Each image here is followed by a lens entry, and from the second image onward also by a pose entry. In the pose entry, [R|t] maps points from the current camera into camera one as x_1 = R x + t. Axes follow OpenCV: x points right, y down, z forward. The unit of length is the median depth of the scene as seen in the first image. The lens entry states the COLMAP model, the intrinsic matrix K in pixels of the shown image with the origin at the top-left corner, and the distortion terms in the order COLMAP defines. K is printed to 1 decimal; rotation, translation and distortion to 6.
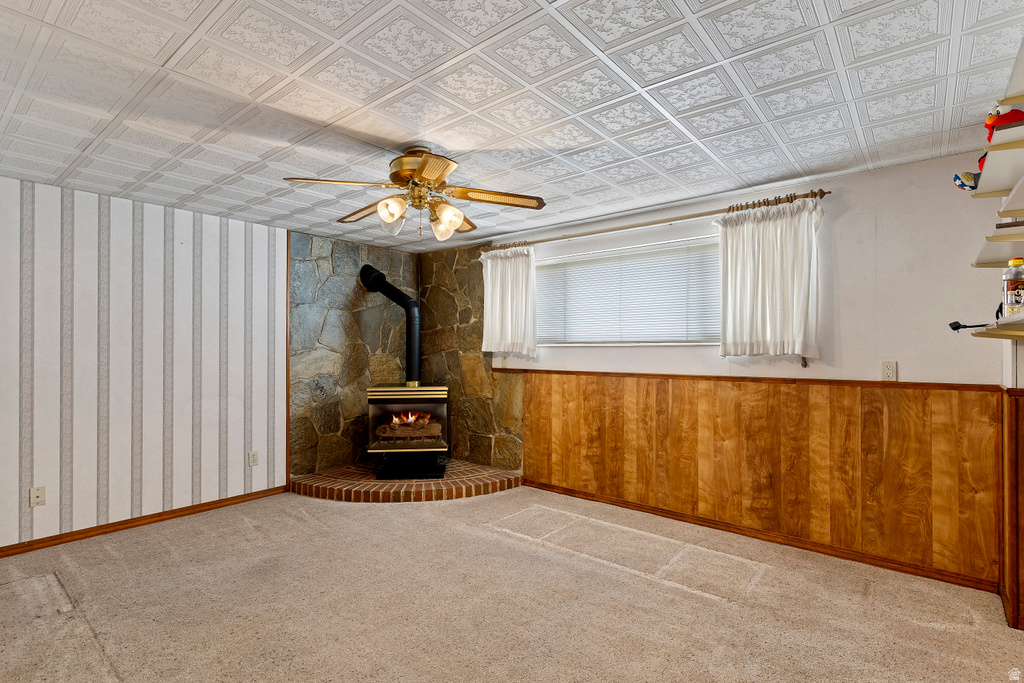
lens RADIAL K [[493.1, 0, 510.4], [0, 493.1, 345.6], [0, 0, 1]] dist [0.003511, -0.000675]
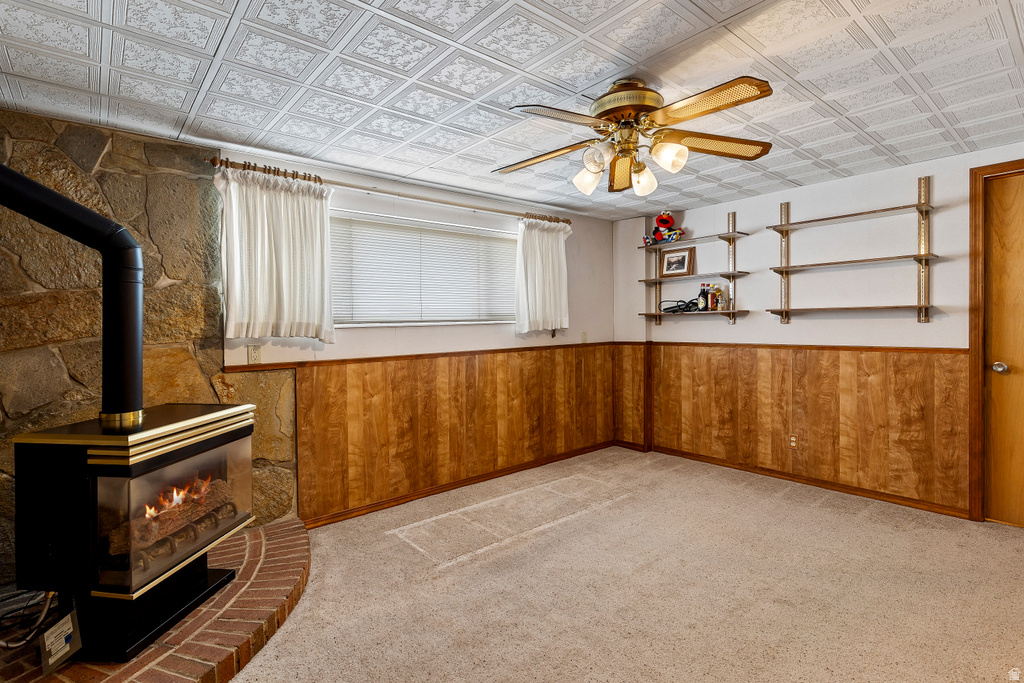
lens RADIAL K [[493.1, 0, 509.2], [0, 493.1, 330.4], [0, 0, 1]] dist [0.003511, -0.000675]
pose [[0.181678, -0.021892, 0.983114, -0.663459], [0.013849, 0.999710, 0.019703, -0.005924], [-0.983261, 0.010036, 0.181929, 0.667174]]
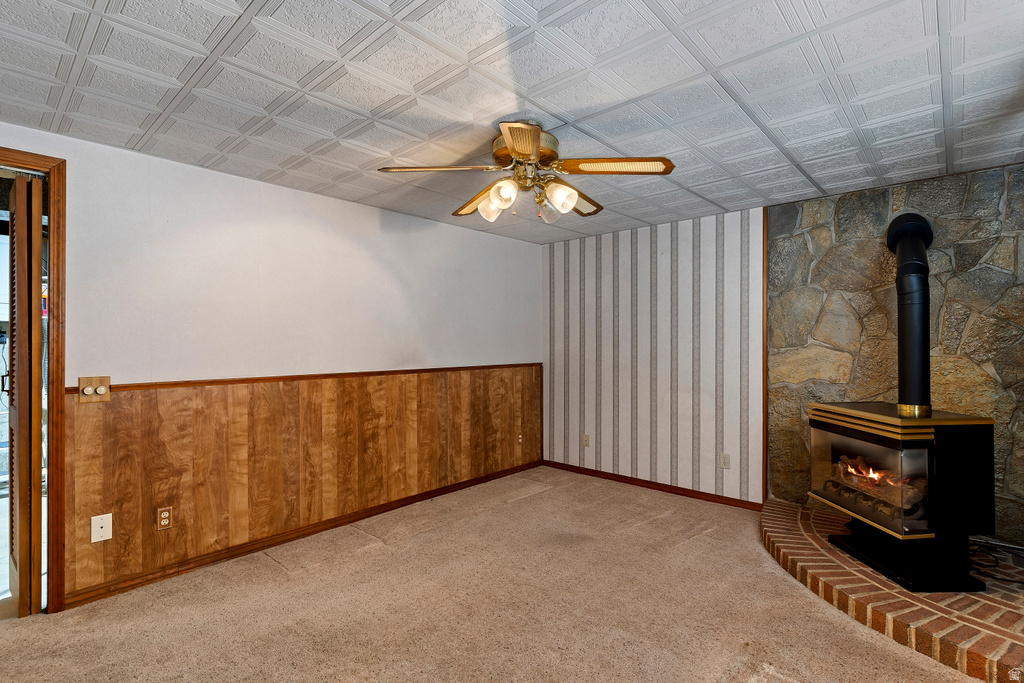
lens RADIAL K [[493.1, 0, 514.1], [0, 493.1, 341.0], [0, 0, 1]] dist [0.003511, -0.000675]
pose [[-0.045051, -0.000845, -0.998984, 0.459269], [0.005727, 0.999983, -0.001104, -0.004069], [0.998968, -0.005771, -0.045045, 0.655795]]
